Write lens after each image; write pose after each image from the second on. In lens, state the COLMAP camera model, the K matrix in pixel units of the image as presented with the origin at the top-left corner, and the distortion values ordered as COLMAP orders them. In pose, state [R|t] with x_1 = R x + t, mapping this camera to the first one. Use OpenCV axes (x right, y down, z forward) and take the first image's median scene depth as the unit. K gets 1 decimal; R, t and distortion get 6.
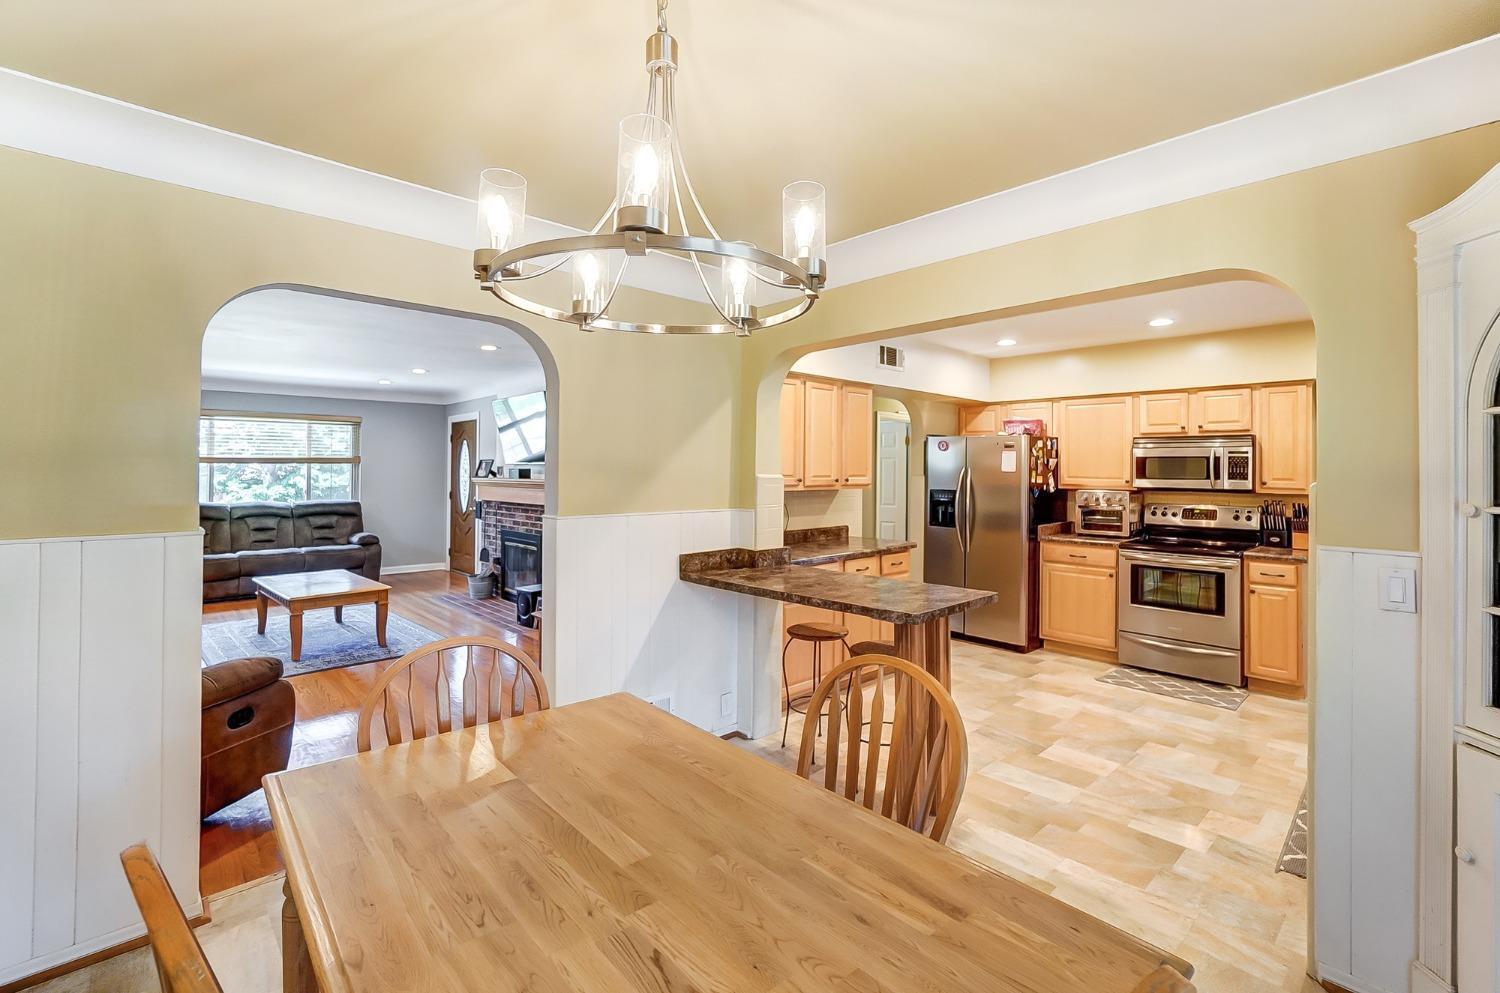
lens RADIAL K [[650.5, 0, 775.3], [0, 650.5, 469.6], [0, 0, 1]] dist [-0.000332, -0.000075]
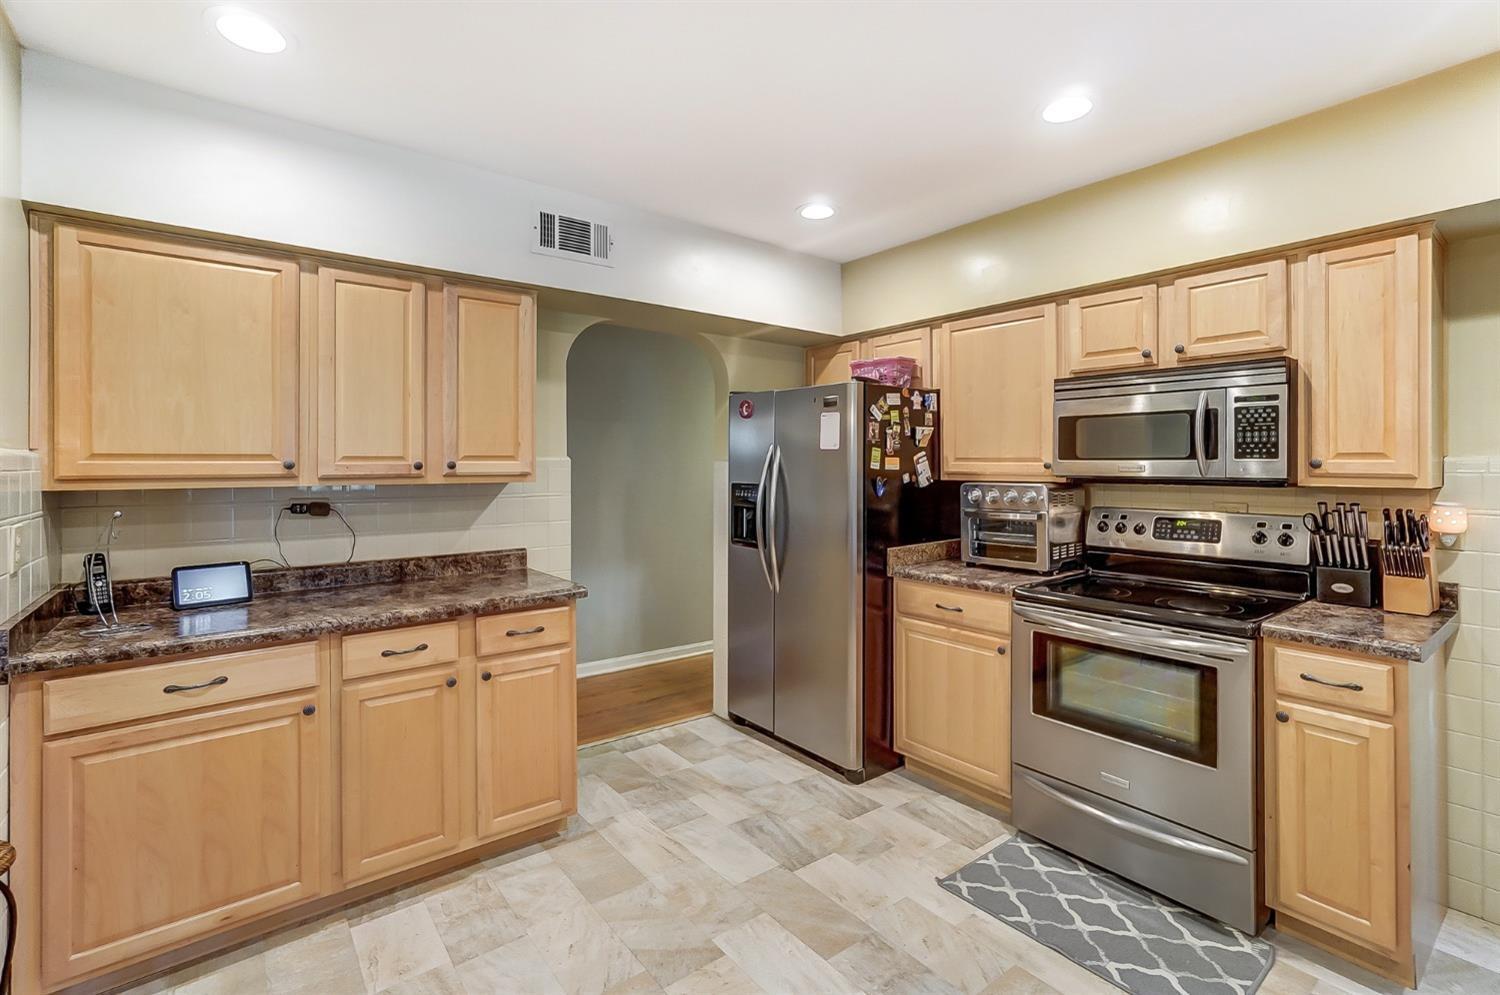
lens RADIAL K [[668.8, 0, 751.8], [0, 668.8, 465.5], [0, 0, 1]] dist [-0.011998, 0.000298]
pose [[0.995024, -0.008614, -0.099262, 0.373206], [0.008800, 0.999960, 0.001436, 0.015983], [0.099245, -0.002303, 0.995060, 0.460980]]
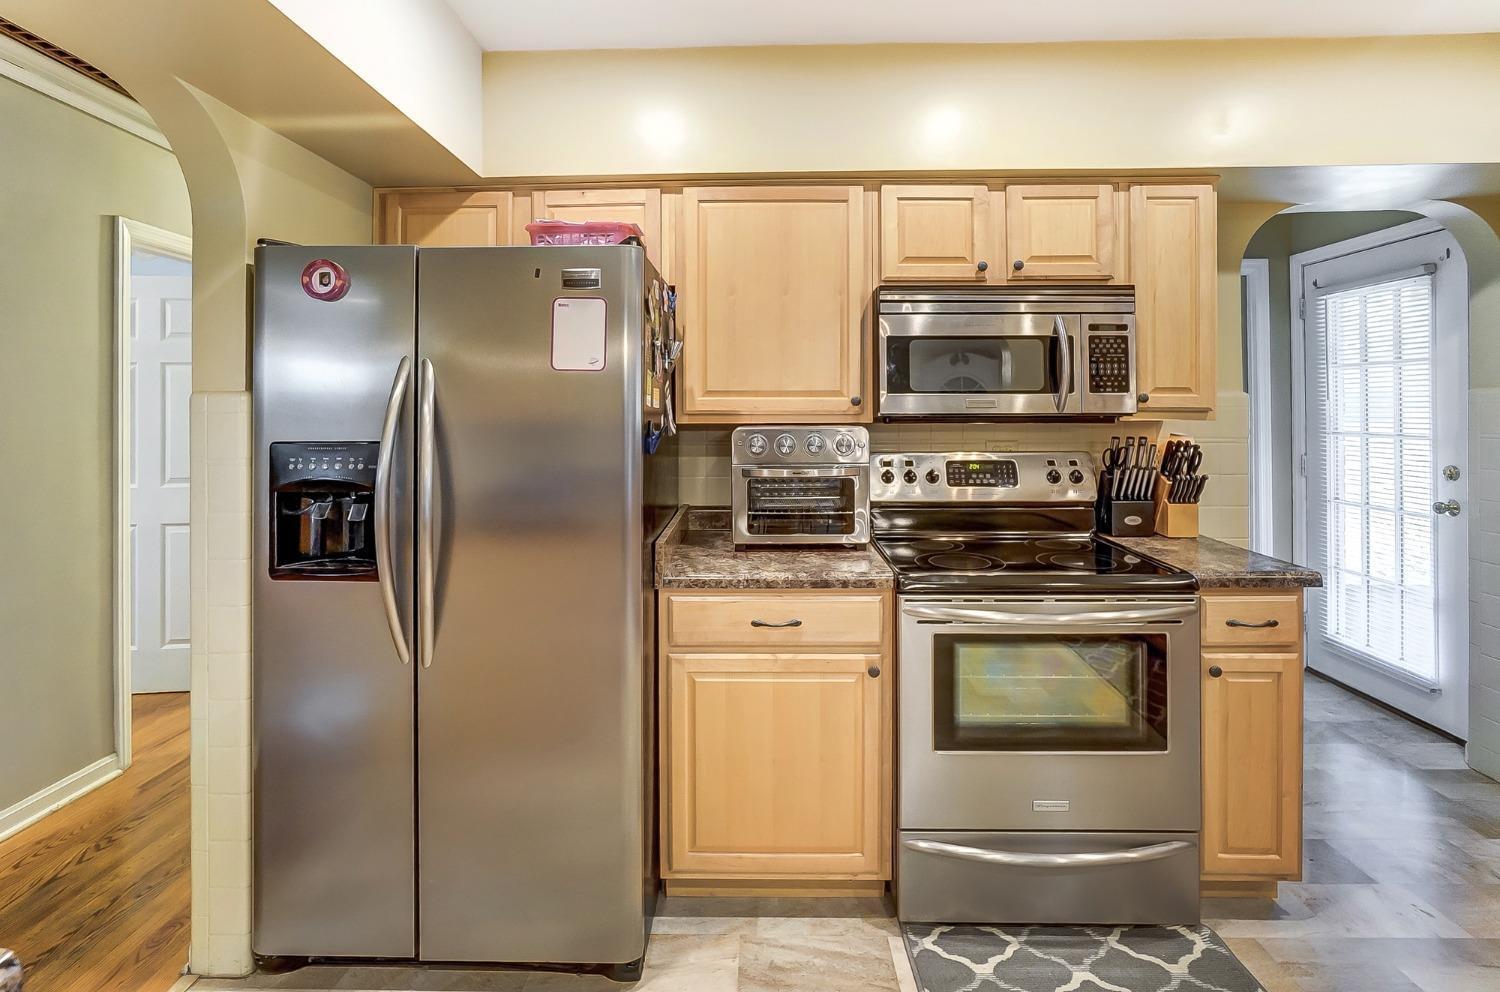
lens RADIAL K [[699.9, 0, 752.1], [0, 699.9, 404.8], [0, 0, 1]] dist [-0.011450, 0.000581]
pose [[0.708026, -0.009723, 0.706120, 0.208065], [0.009341, 0.999947, 0.004403, 0.018711], [-0.706125, 0.003478, 0.708079, 0.777453]]
